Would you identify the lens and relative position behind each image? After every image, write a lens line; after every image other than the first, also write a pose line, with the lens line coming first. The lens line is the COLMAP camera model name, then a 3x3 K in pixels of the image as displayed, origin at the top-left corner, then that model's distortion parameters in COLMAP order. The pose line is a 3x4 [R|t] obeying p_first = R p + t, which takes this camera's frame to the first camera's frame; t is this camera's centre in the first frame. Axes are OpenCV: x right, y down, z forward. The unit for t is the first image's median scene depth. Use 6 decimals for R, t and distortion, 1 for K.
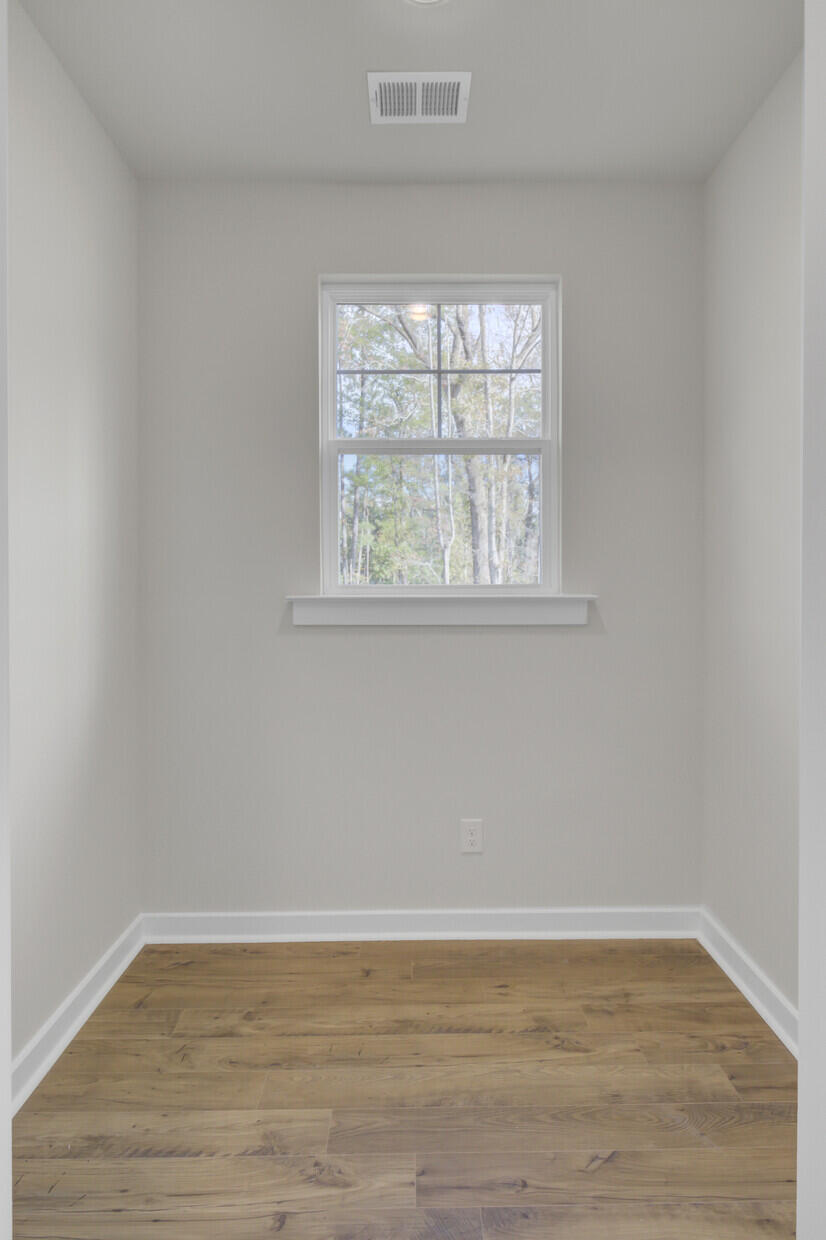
lens RADIAL K [[669.3, 0, 413.0], [0, 669.3, 620.0], [0, 0, 1]] dist [0.000987, -0.012675]
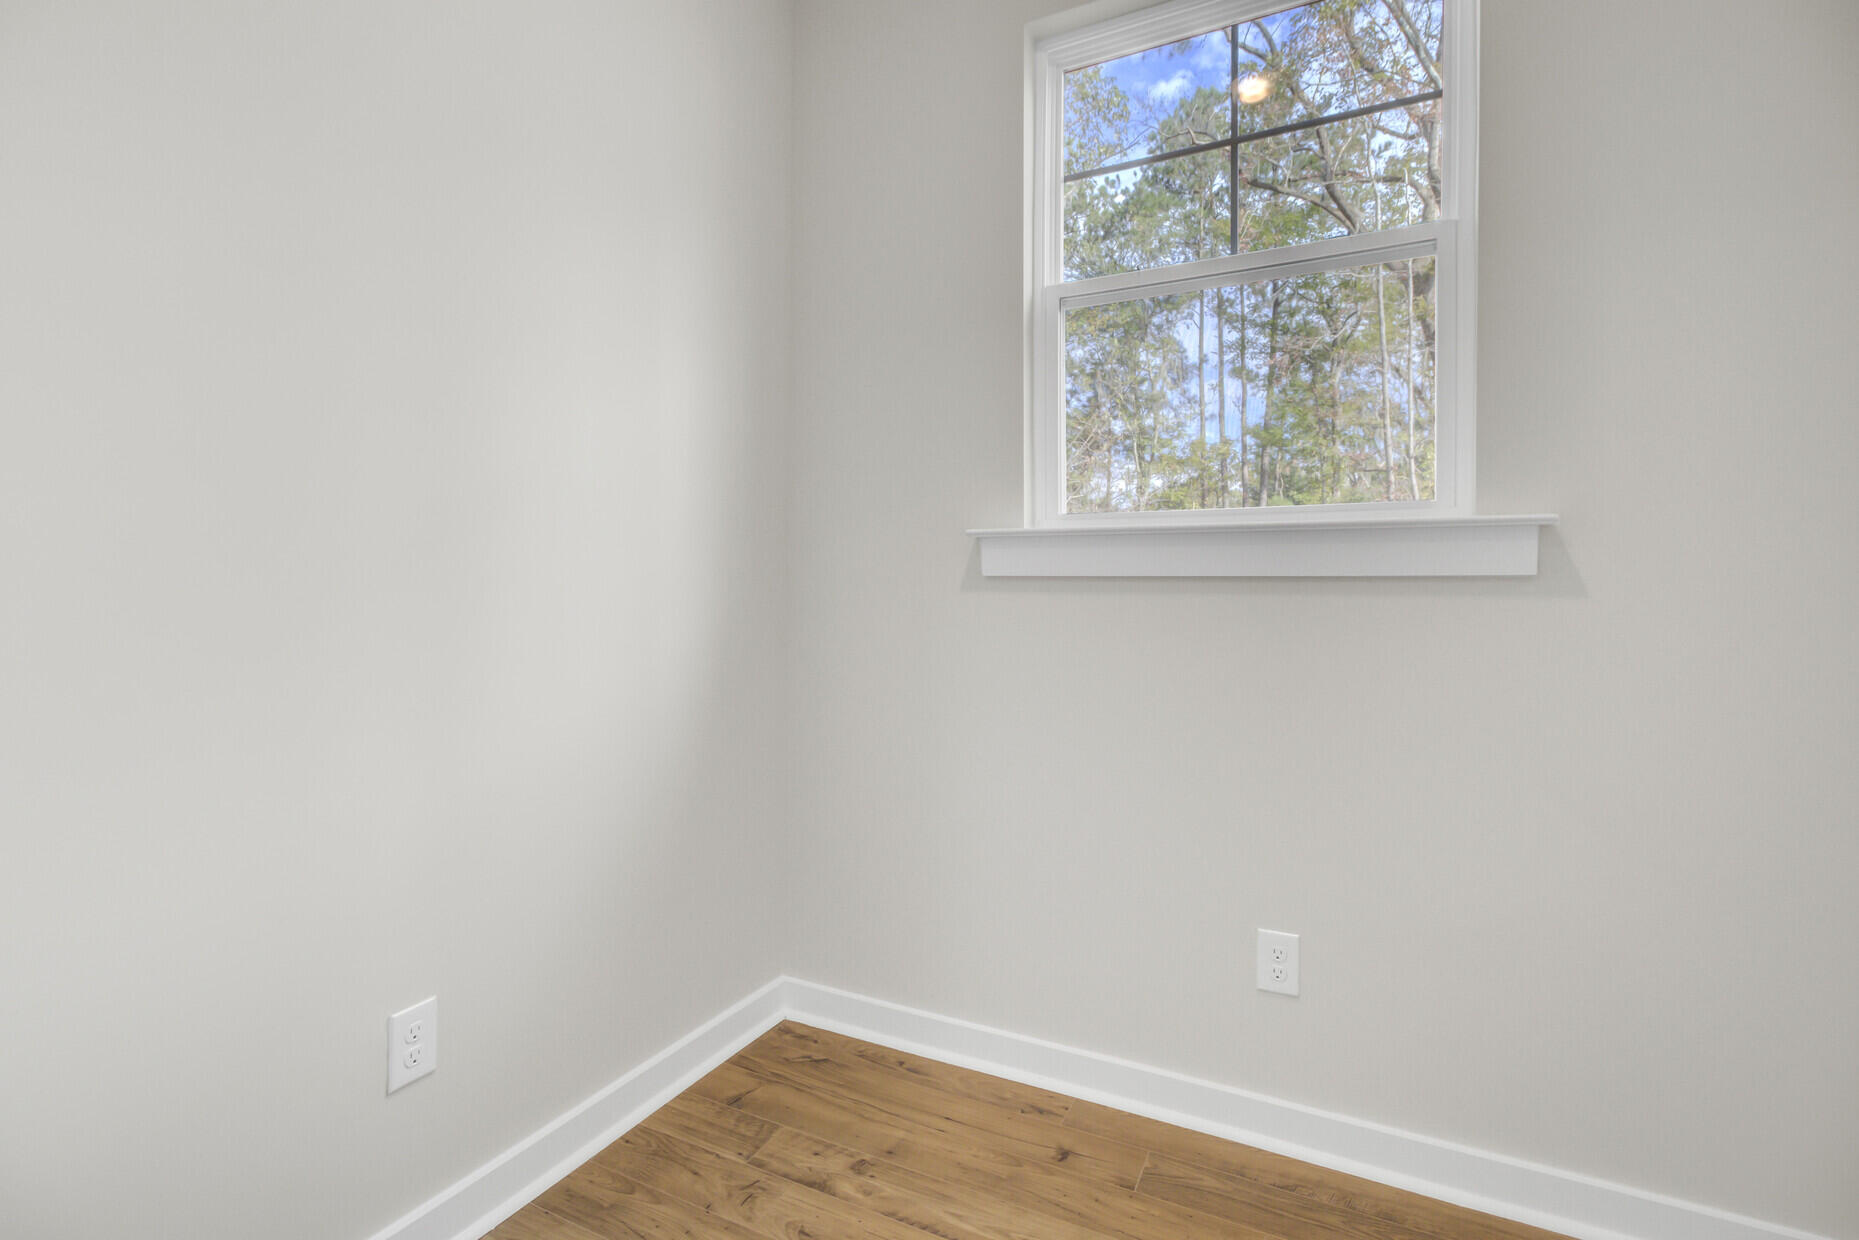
lens RADIAL K [[856.4, 0, 929.5], [0, 856.4, 620.0], [0, 0, 1]] dist [-0.002432, 0.000365]
pose [[0.882419, 0.019344, -0.470066, 0.163209], [-0.032933, 0.999243, -0.020703, 0.067591], [0.469310, 0.033750, 0.882388, 0.240500]]
